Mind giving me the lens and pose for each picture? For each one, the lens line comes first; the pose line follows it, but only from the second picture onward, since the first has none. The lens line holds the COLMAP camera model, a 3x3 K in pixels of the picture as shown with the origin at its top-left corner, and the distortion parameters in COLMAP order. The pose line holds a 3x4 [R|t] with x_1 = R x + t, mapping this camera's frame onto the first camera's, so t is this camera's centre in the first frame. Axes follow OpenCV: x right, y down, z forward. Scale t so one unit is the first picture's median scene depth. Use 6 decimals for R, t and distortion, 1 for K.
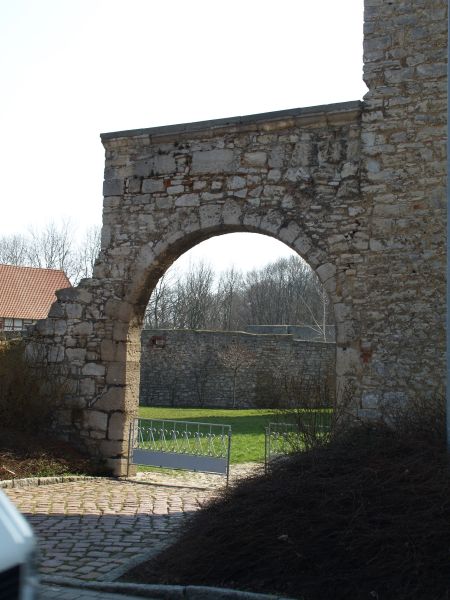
lens RADIAL K [[910.0, 0, 224.6], [0, 910.0, 300.3], [0, 0, 1]] dist [0.016066, 0.000000]
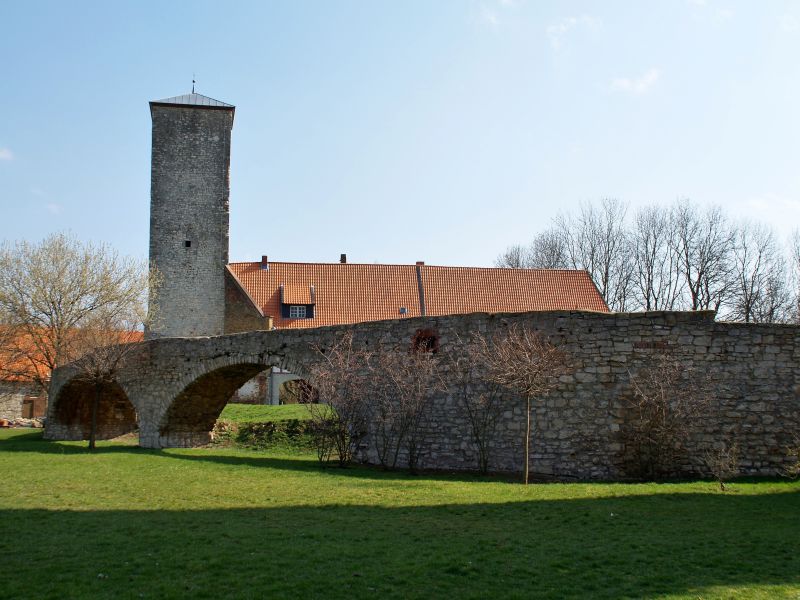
lens RADIAL K [[987.5, 0, 398.8], [0, 987.5, 299.8], [0, 0, 1]] dist [-0.024731, 0.000000]
pose [[0.868554, -0.072623, -0.490244, 0.180774], [0.053078, 0.997147, -0.053678, 0.051530], [0.492743, 0.020601, 0.869931, 0.525146]]
